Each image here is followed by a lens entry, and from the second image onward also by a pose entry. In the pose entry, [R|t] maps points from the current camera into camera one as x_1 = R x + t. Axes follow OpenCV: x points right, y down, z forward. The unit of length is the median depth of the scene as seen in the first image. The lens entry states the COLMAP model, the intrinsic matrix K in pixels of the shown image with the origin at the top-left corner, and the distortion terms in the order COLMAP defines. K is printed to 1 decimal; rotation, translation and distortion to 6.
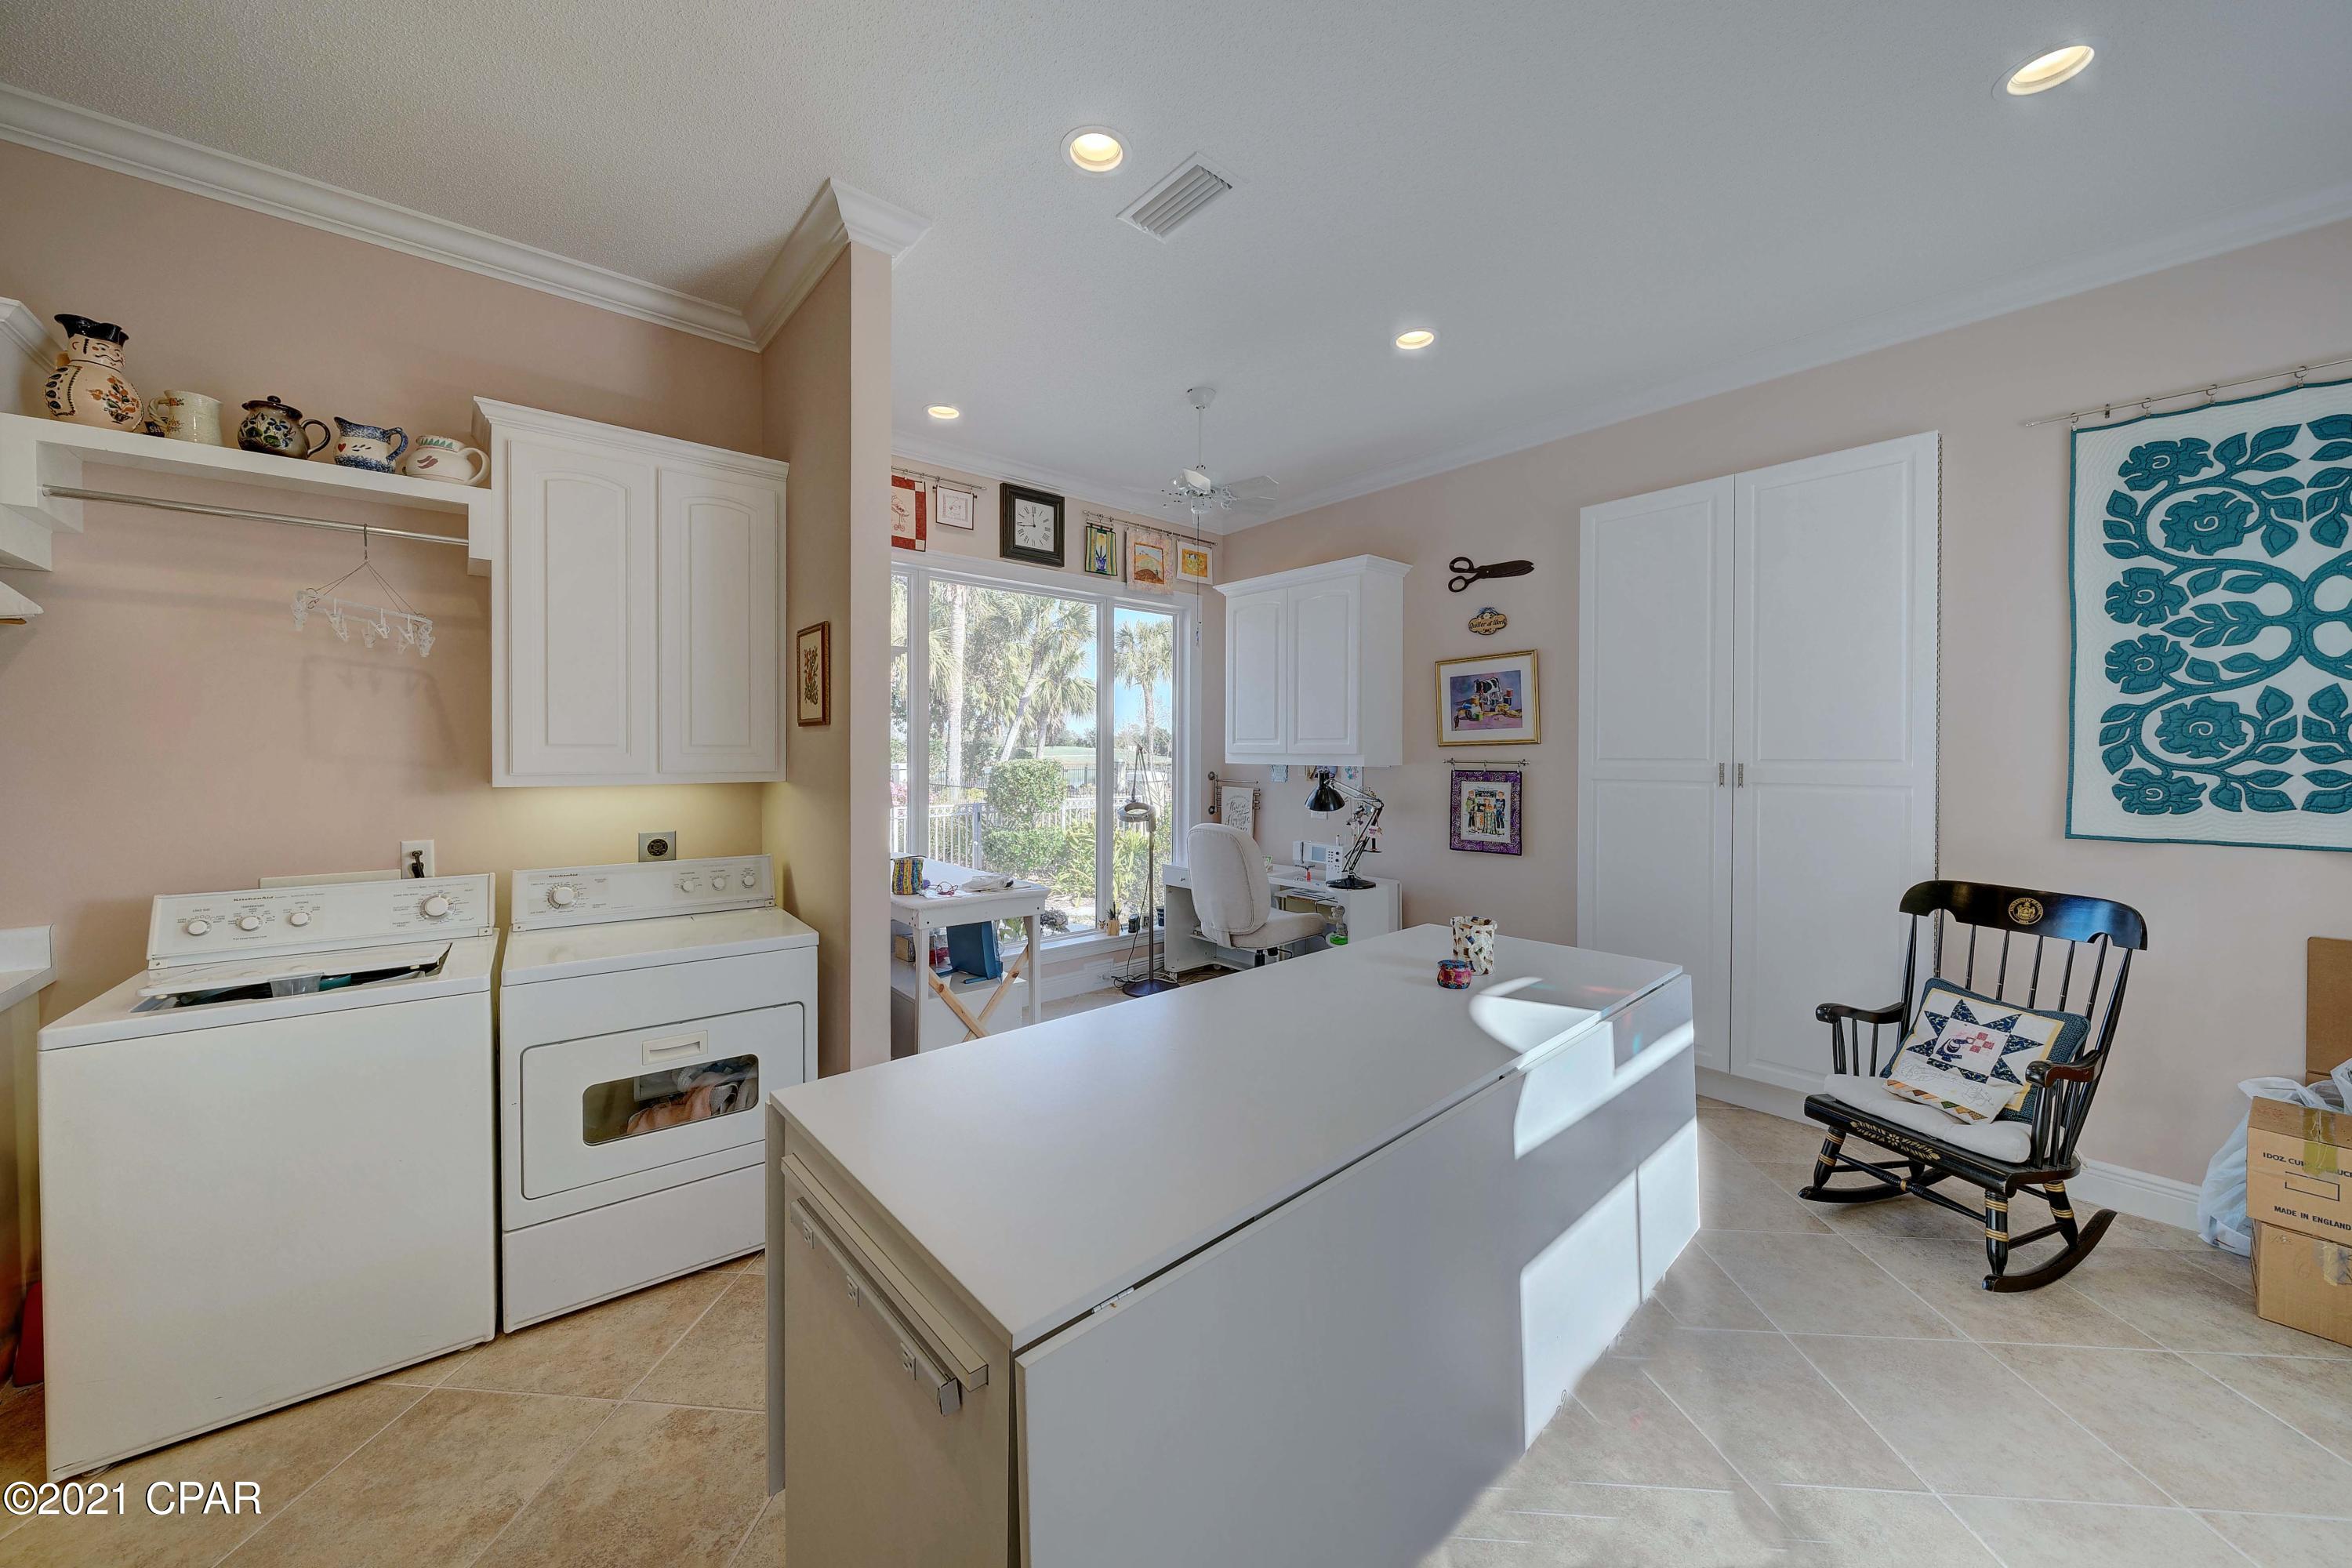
lens RADIAL K [[827.6, 0, 1162.5], [0, 827.6, 764.3], [0, 0, 1]] dist [0.001395, -0.000093]
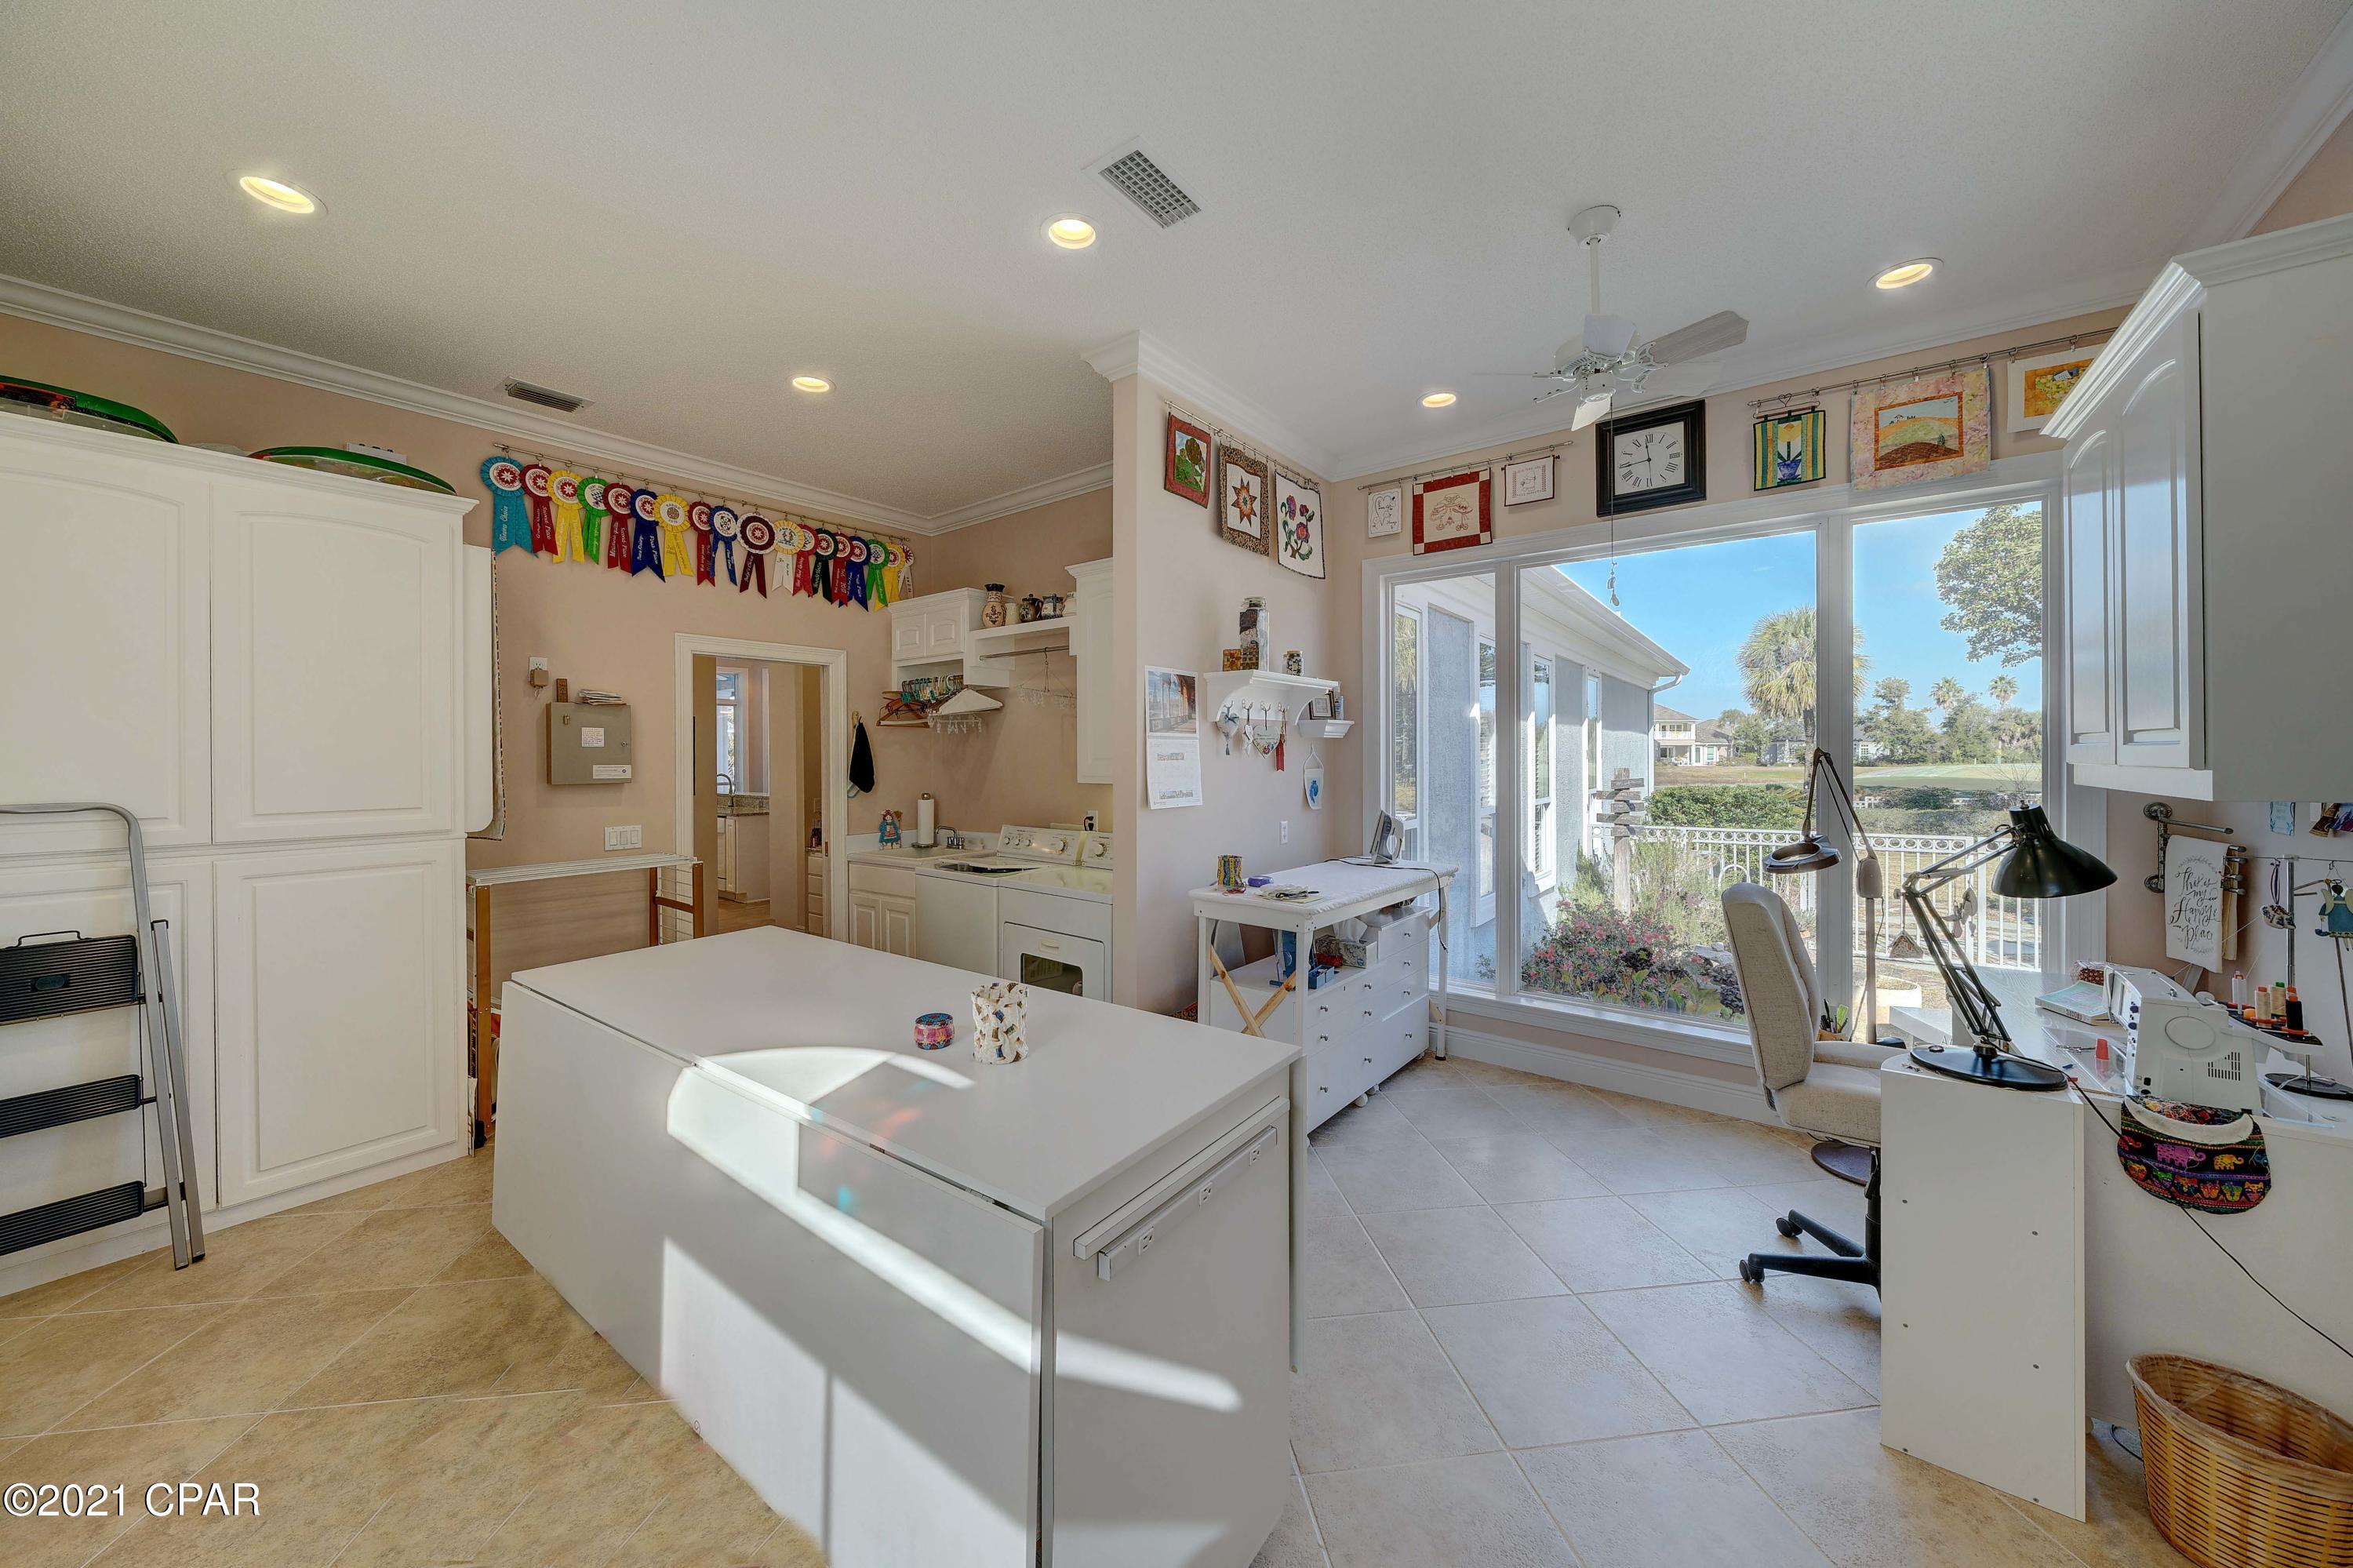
lens RADIAL K [[828.0, 0, 1174.7], [0, 828.0, 760.3], [0, 0, 1]] dist [0.001395, -0.000093]
pose [[0.205143, 0.002534, -0.978729, 0.586780], [-0.010181, 0.999948, 0.000455, -0.013385], [0.978679, 0.009871, 0.205158, 0.507801]]
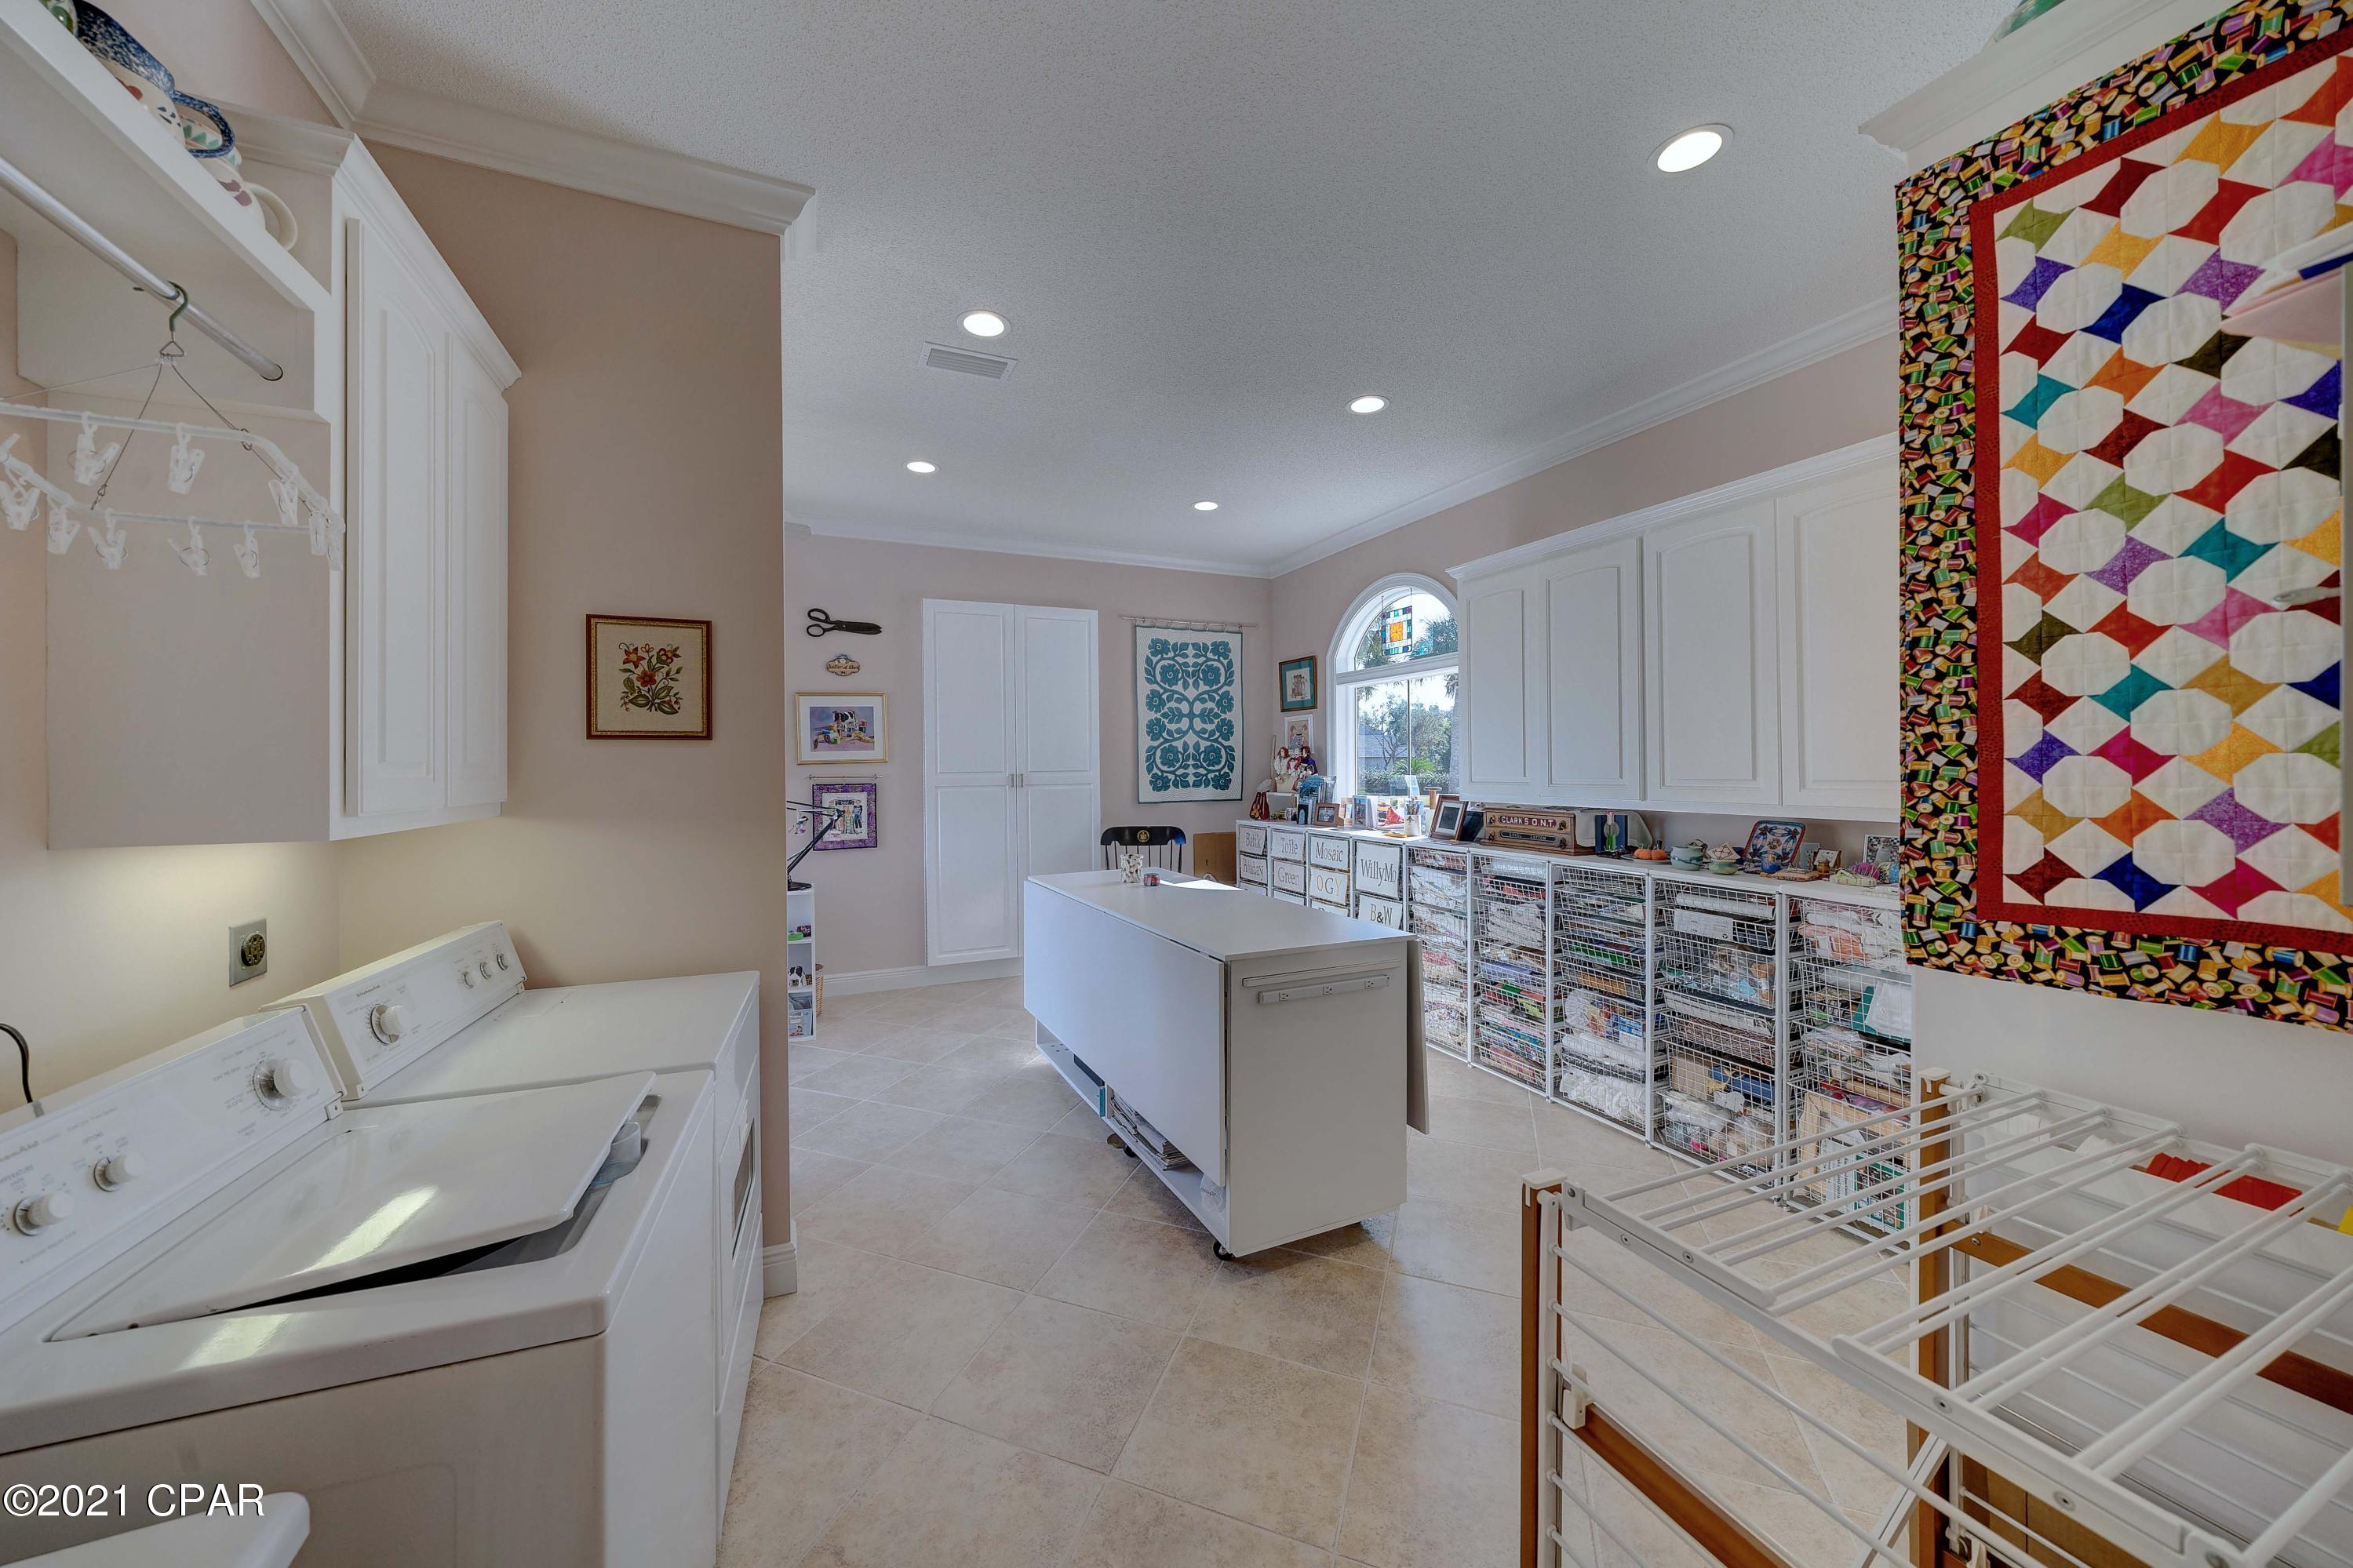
lens RADIAL K [[827.8, 0, 1153.4], [0, 827.8, 766.8], [0, 0, 1]] dist [0.001395, -0.000093]
pose [[0.291269, -0.006444, 0.956620, -0.719931], [0.023718, 0.999719, -0.000487, -0.007044], [-0.956347, 0.022831, 0.291340, 0.198967]]
